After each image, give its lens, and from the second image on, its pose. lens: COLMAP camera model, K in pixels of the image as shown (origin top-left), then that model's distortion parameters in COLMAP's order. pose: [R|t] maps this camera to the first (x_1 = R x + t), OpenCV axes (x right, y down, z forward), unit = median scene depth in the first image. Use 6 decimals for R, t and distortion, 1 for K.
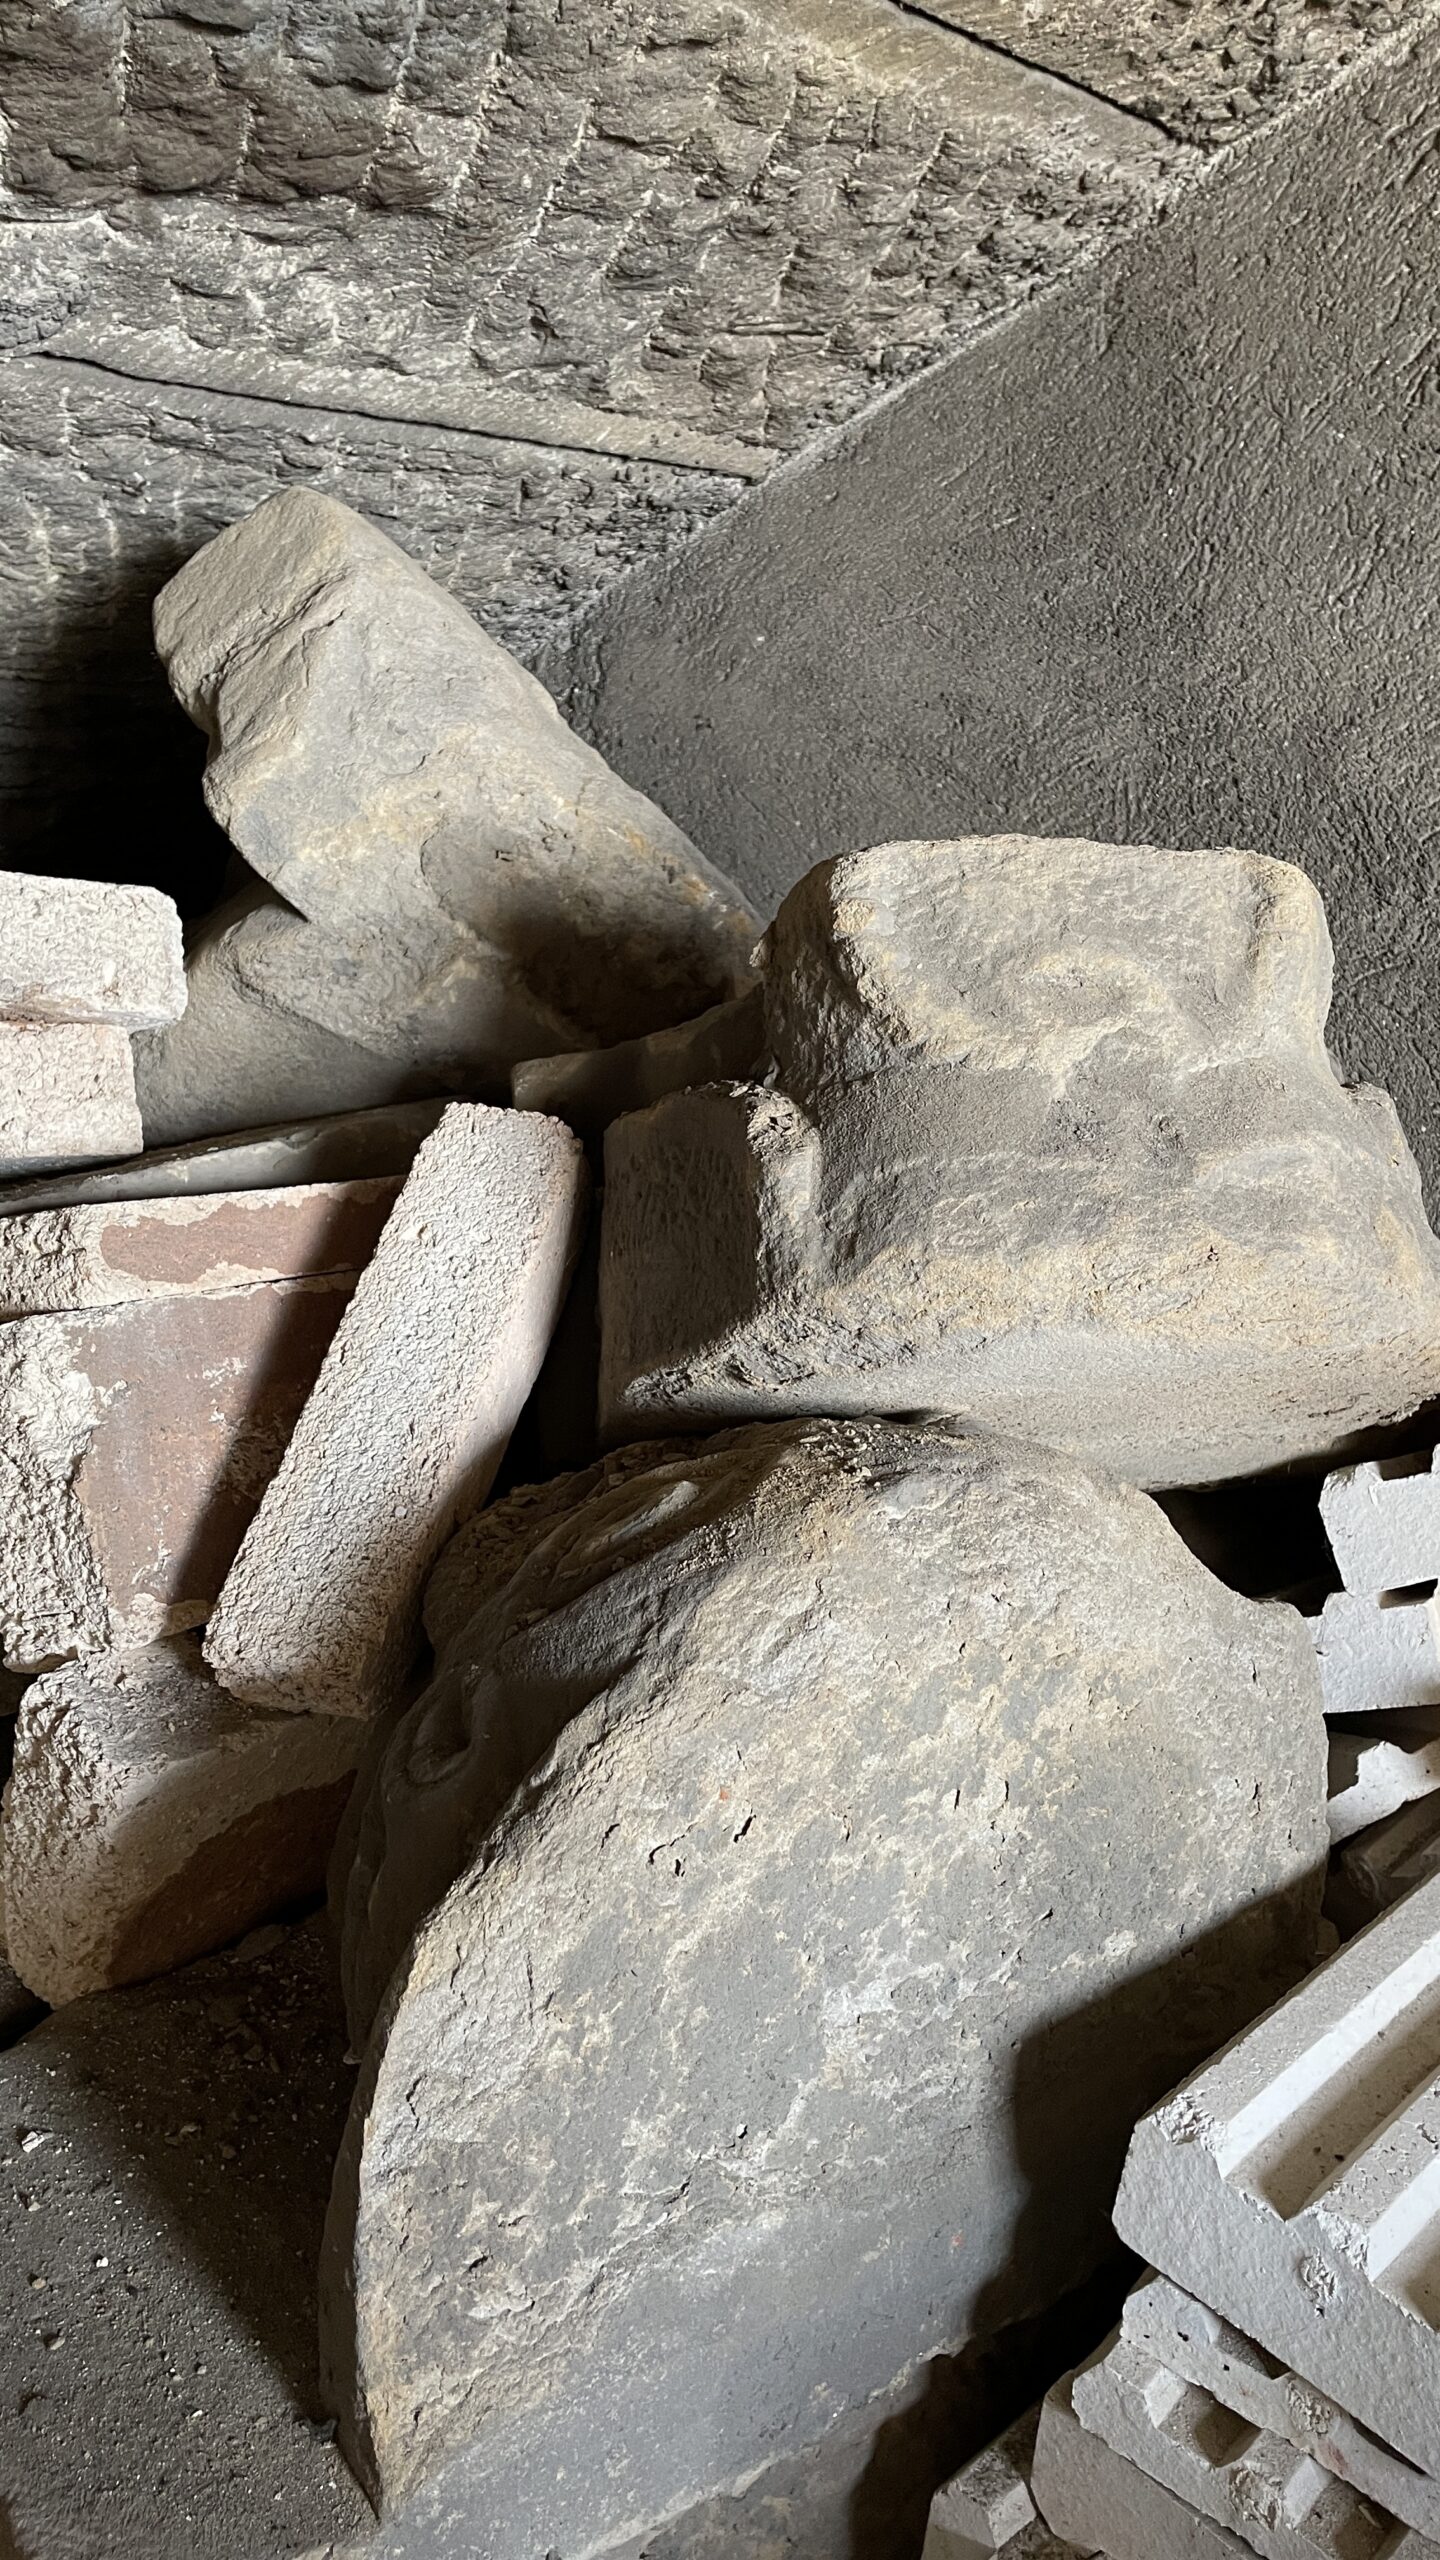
lens RADIAL K [[1947.2, 0, 720.3], [0, 1947.2, 1276.7], [0, 0, 1]] dist [0.004736, 0.001000]
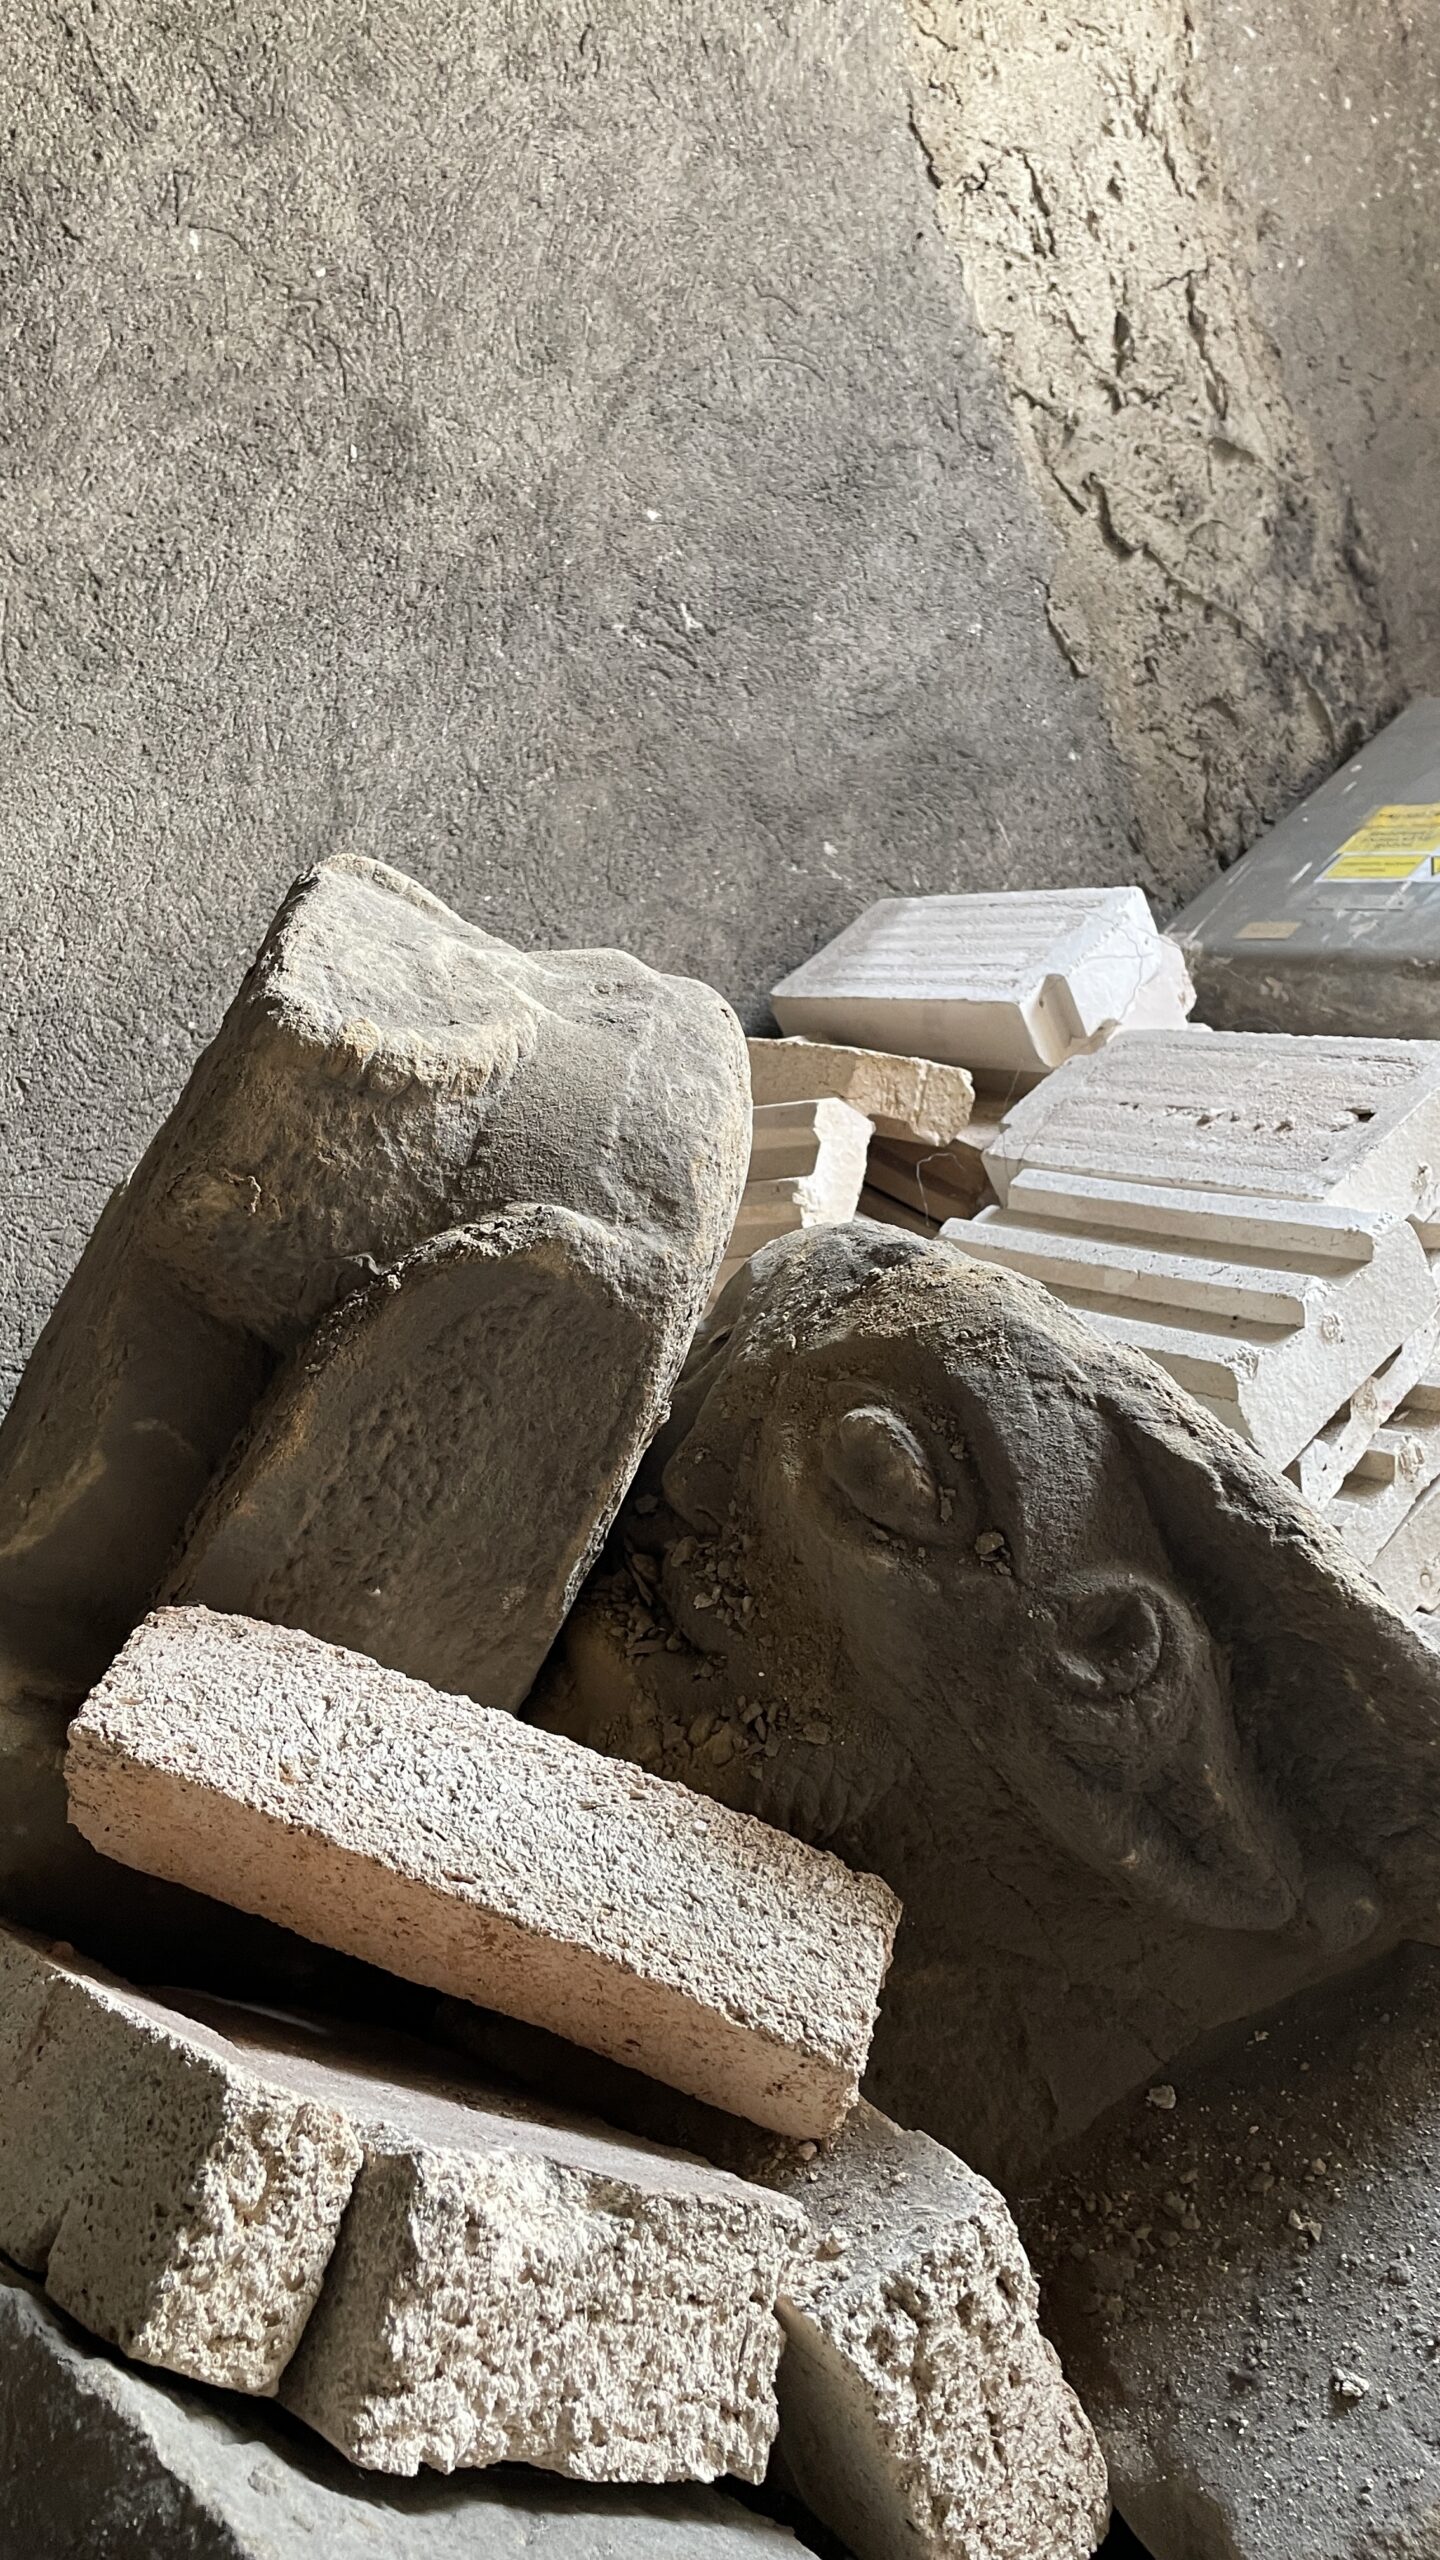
lens RADIAL K [[1947.2, 0, 721.2], [0, 1947.2, 1283.1], [0, 0, 1]] dist [0.004736, 0.001000]
pose [[0.049769, -0.594663, 0.802433, -0.774930], [0.735380, 0.565469, 0.373445, -0.351652], [-0.675825, 0.571507, 0.465446, 0.527122]]
